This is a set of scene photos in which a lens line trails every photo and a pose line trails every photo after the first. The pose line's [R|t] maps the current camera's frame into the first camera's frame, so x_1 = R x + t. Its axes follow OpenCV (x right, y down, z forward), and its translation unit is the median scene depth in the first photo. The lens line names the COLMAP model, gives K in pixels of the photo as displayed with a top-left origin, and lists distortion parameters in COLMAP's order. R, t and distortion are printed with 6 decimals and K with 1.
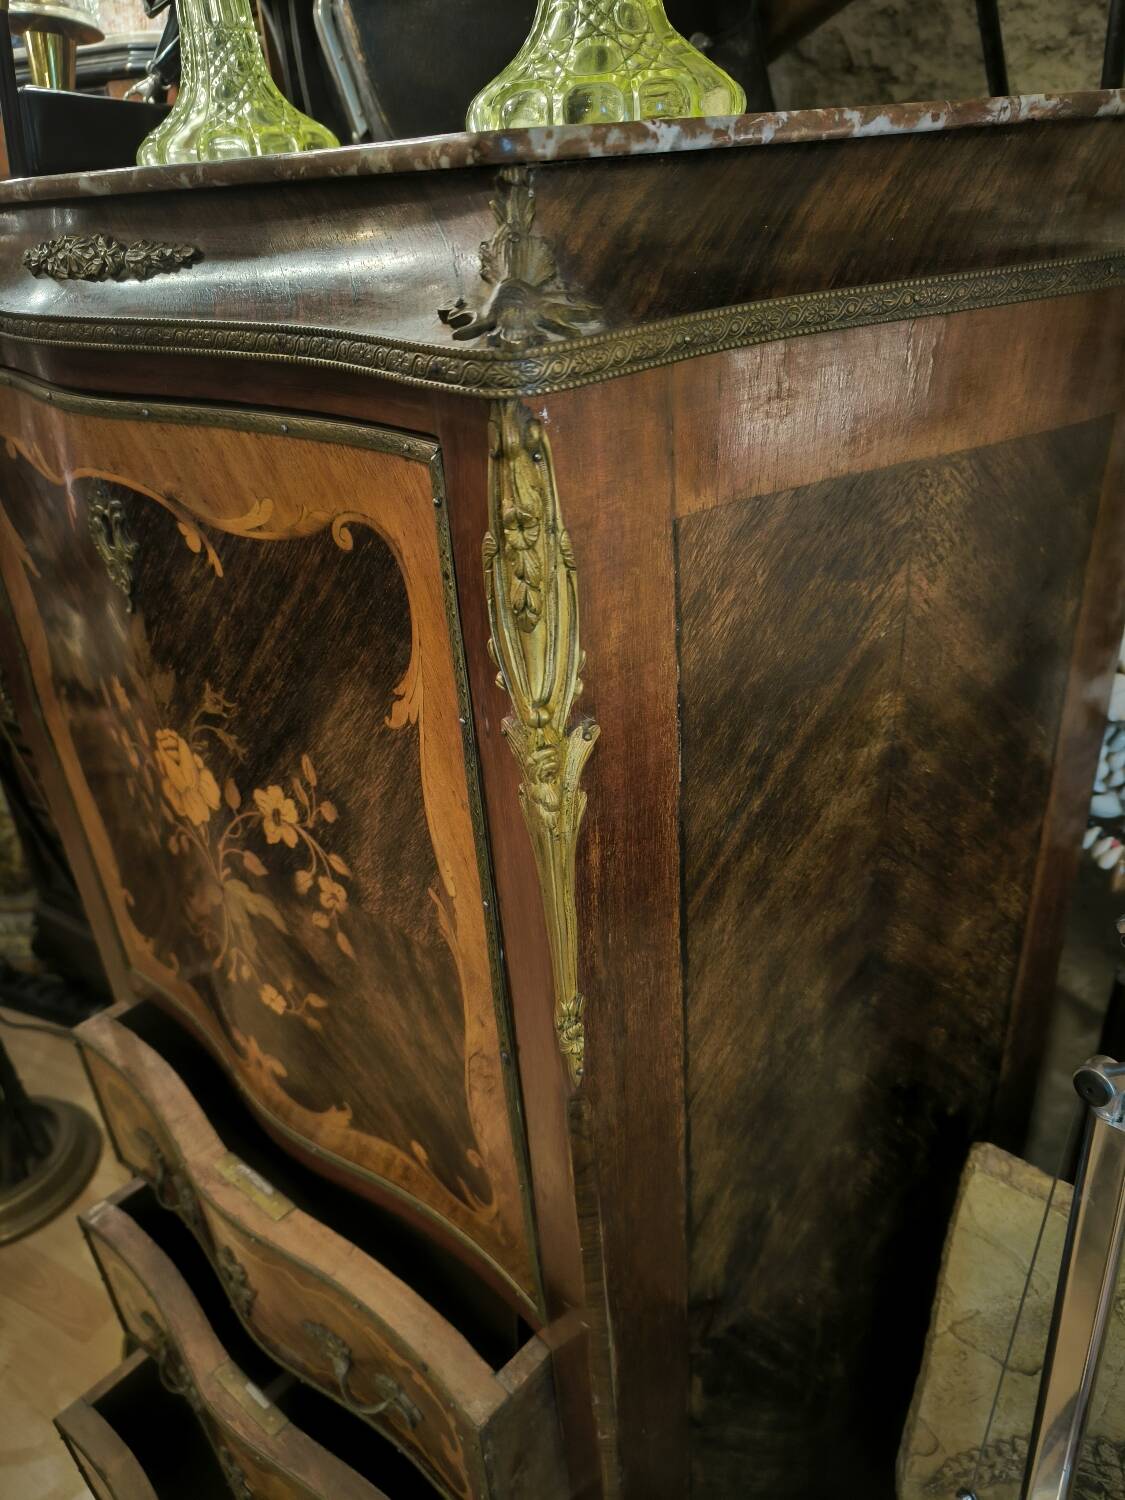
lens RADIAL K [[1085.6, 0, 556.0], [0, 1085.6, 748.7], [0, 0, 1]] dist [0.006554, -0.004076]
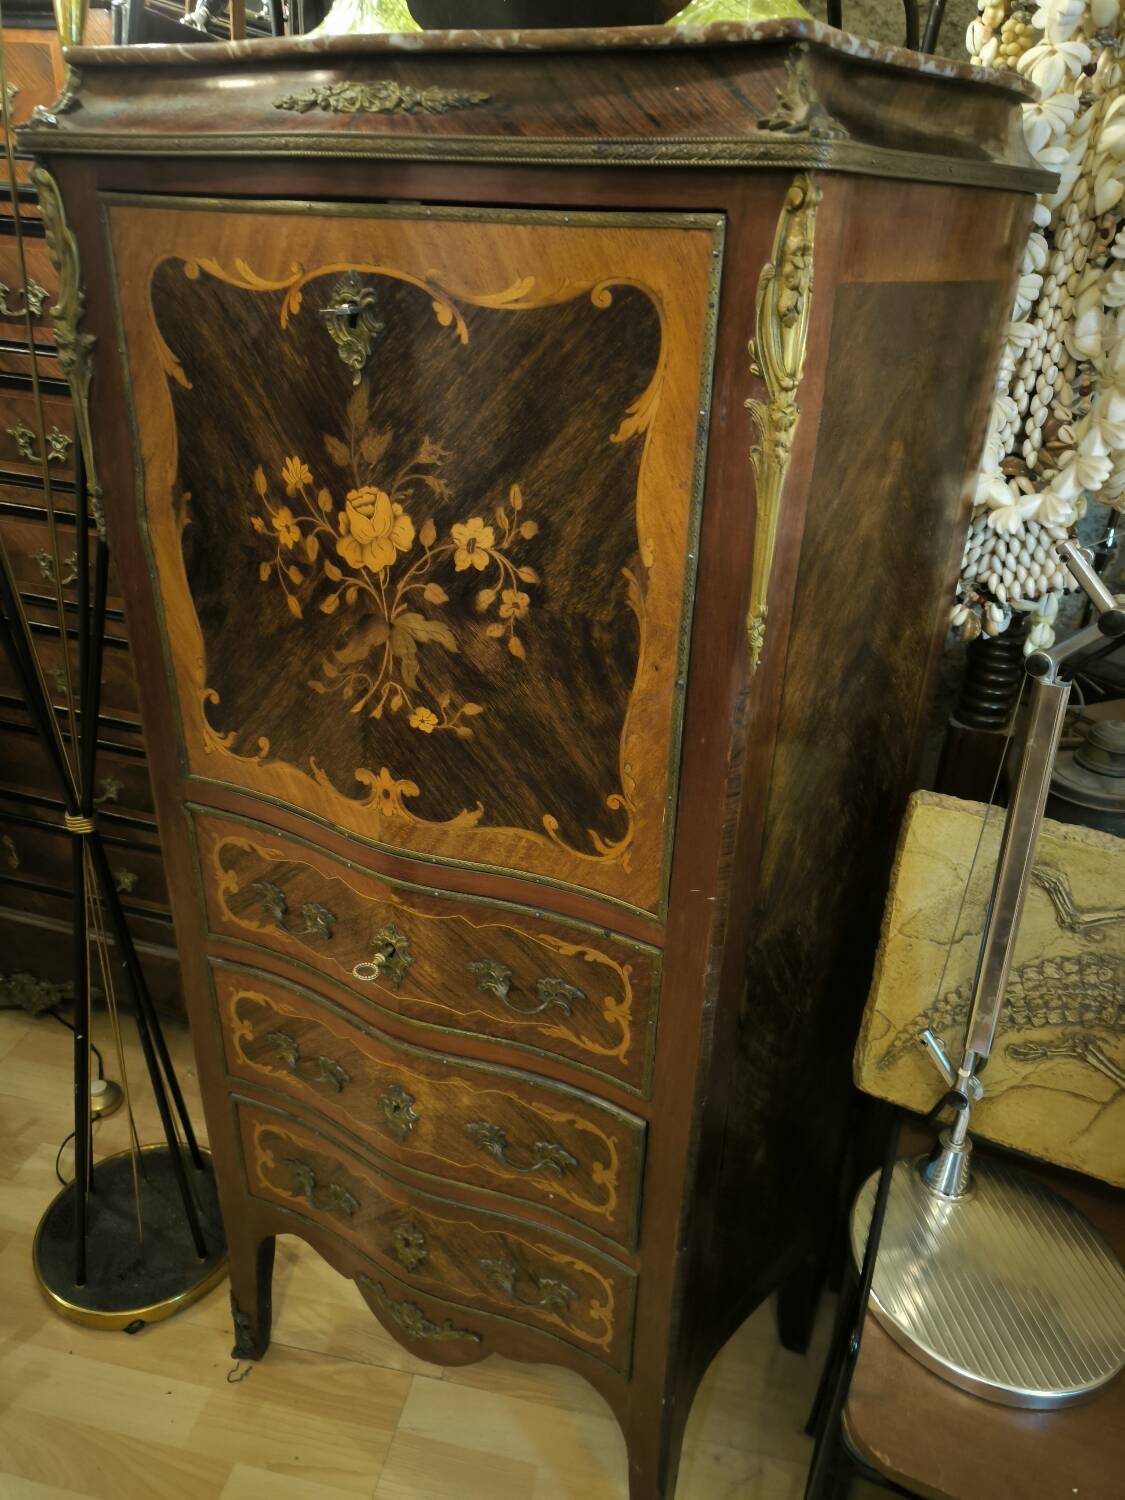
lens RADIAL K [[1056.6, 0, 563.6], [0, 1056.6, 739.9], [0, 0, 1]] dist [0.025492, -0.009900]
pose [[0.952892, -0.040852, 0.300545, -0.557944], [0.054802, 0.997769, -0.038130, 0.362374], [-0.298317, 0.052805, 0.953005, -0.261287]]
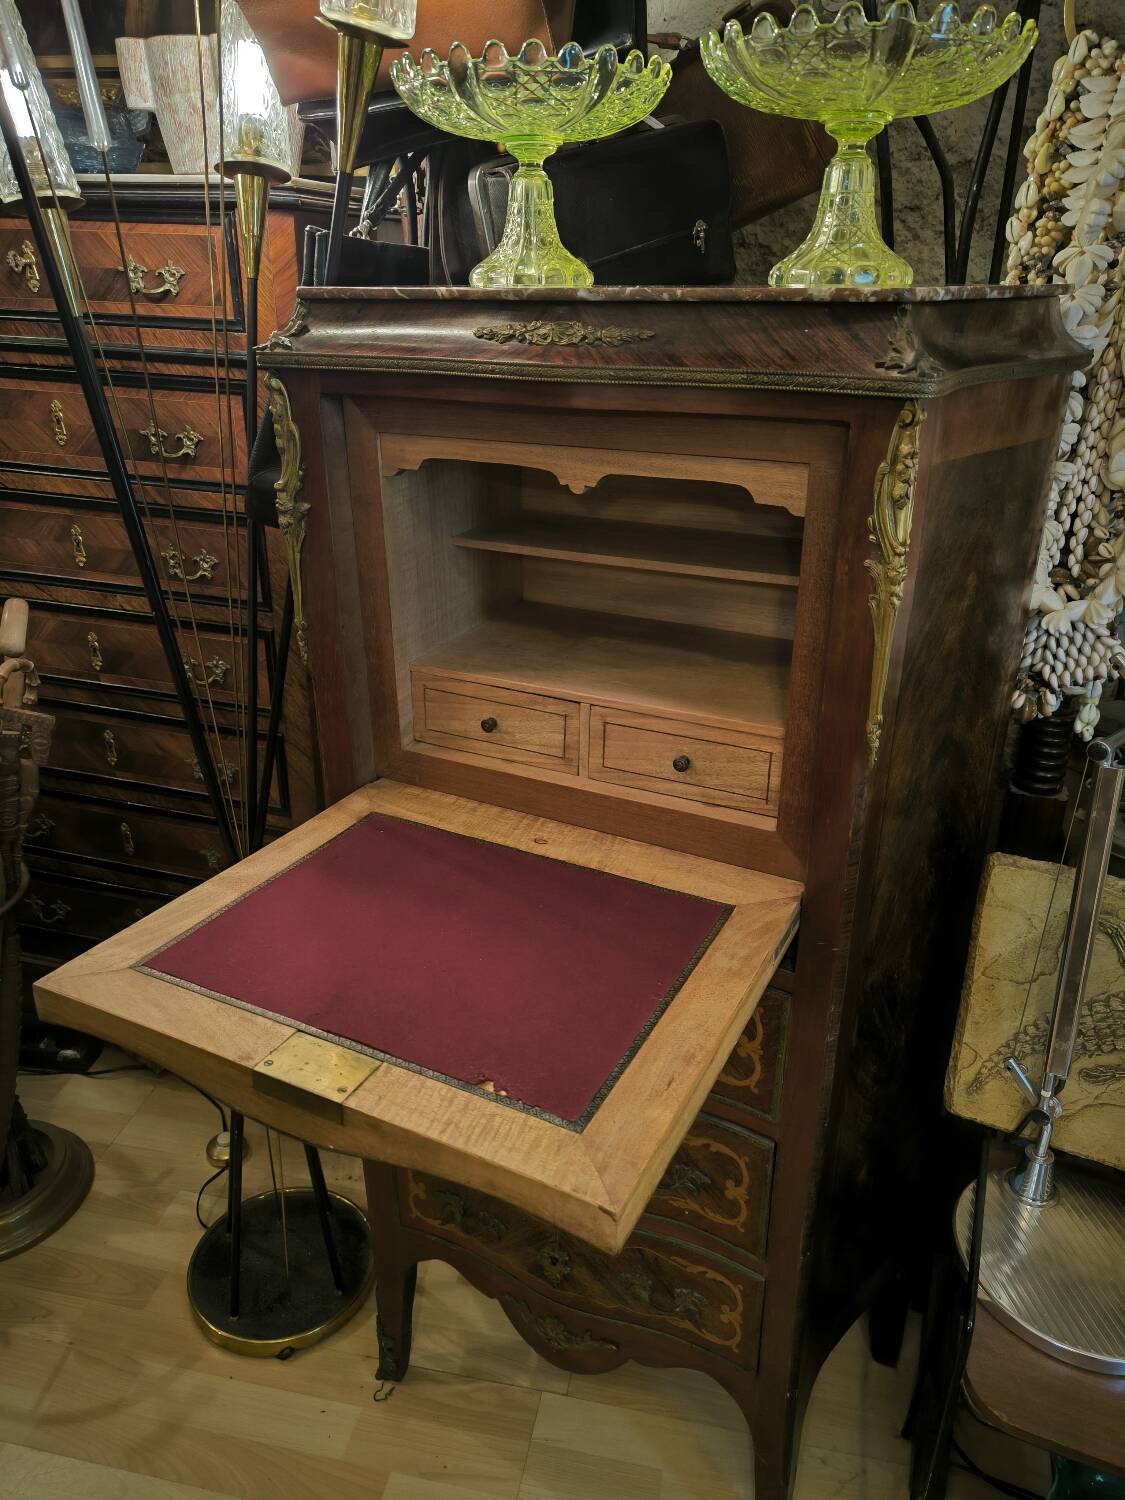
lens RADIAL K [[1062.6, 0, 562.5], [0, 1062.6, 750.0], [0, 0, 1]] dist [0.027618, -0.010766]
pose [[0.955361, -0.056950, 0.289899, -0.848212], [0.082983, 0.993470, -0.078306, 0.309189], [-0.283546, 0.098867, 0.953849, -0.508961]]
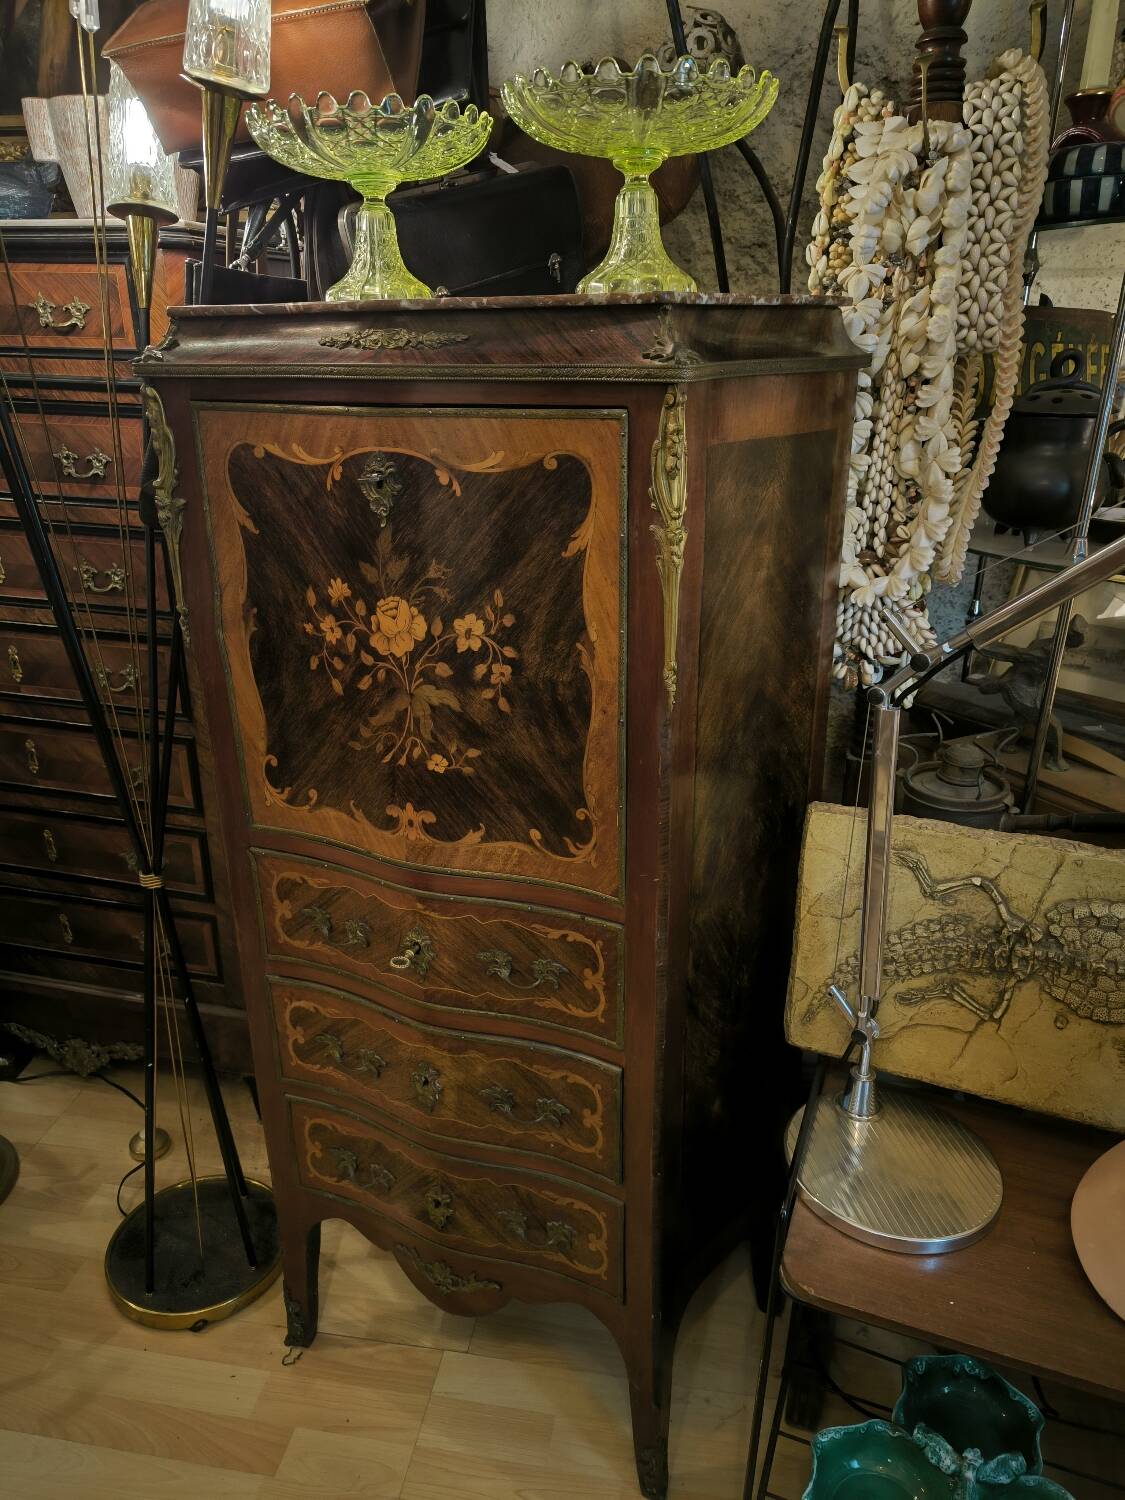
lens RADIAL K [[1058.3, 0, 555.6], [0, 1058.3, 751.8], [0, 0, 1]] dist [0.045560, -0.037096]
pose [[0.946340, -0.067311, 0.316086, -0.716307], [0.110166, 0.986677, -0.119716, 0.506377], [-0.303817, 0.148114, 0.941147, -0.742848]]
